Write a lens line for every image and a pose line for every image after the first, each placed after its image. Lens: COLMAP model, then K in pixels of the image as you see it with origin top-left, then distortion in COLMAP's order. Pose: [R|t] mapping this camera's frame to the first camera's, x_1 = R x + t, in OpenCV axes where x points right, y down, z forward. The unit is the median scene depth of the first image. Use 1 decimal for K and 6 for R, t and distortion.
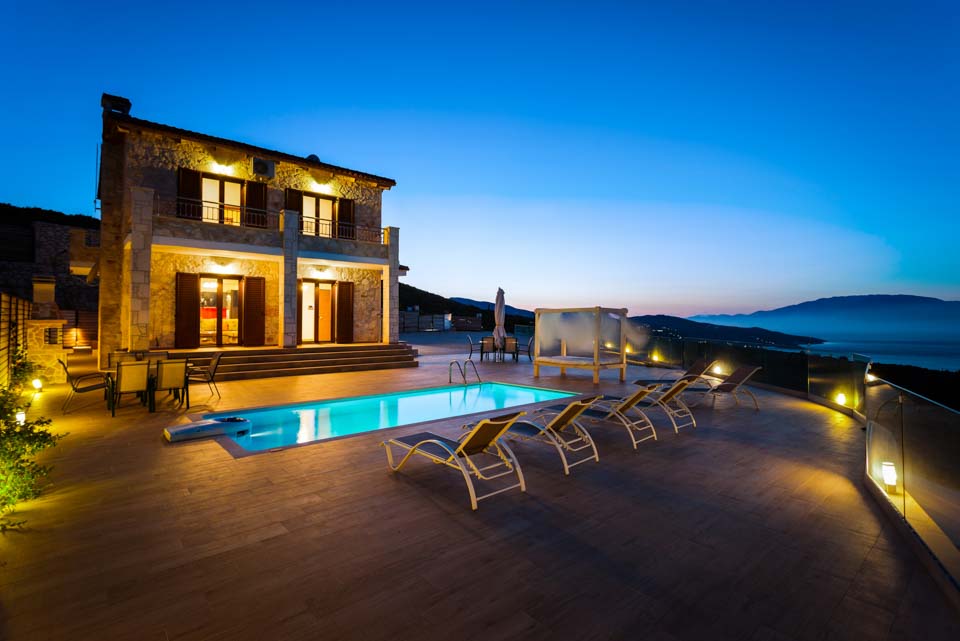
lens RADIAL K [[454.8, 0, 476.9], [0, 454.8, 316.7], [0, 0, 1]] dist [0.001177, 0.000334]
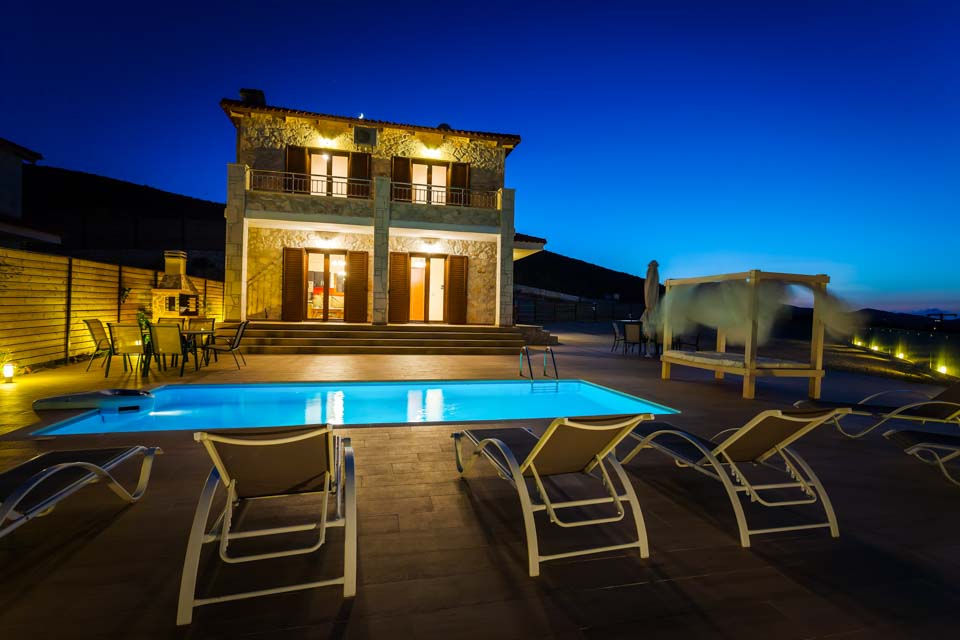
lens RADIAL K [[454.8, 0, 476.8], [0, 454.8, 314.3], [0, 0, 1]] dist [0.001177, 0.000334]
pose [[0.884097, 0.022469, -0.466763, 0.196849], [-0.016694, 0.999724, 0.016505, 0.027750], [0.467005, -0.006800, 0.884229, 0.265484]]
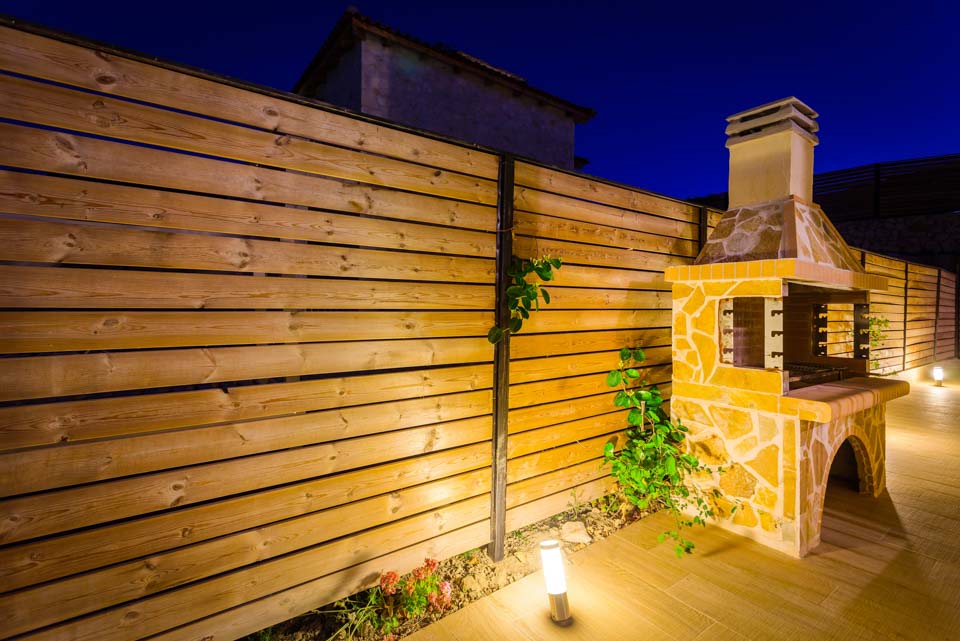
lens RADIAL K [[454.8, 0, 477.5], [0, 454.8, 312.4], [0, 0, 1]] dist [0.001177, 0.000334]
pose [[-0.093318, 0.000811, -0.995636, -0.512678], [-0.006910, 0.999975, 0.001462, 0.024773], [0.995612, 0.007016, -0.093310, 0.659451]]
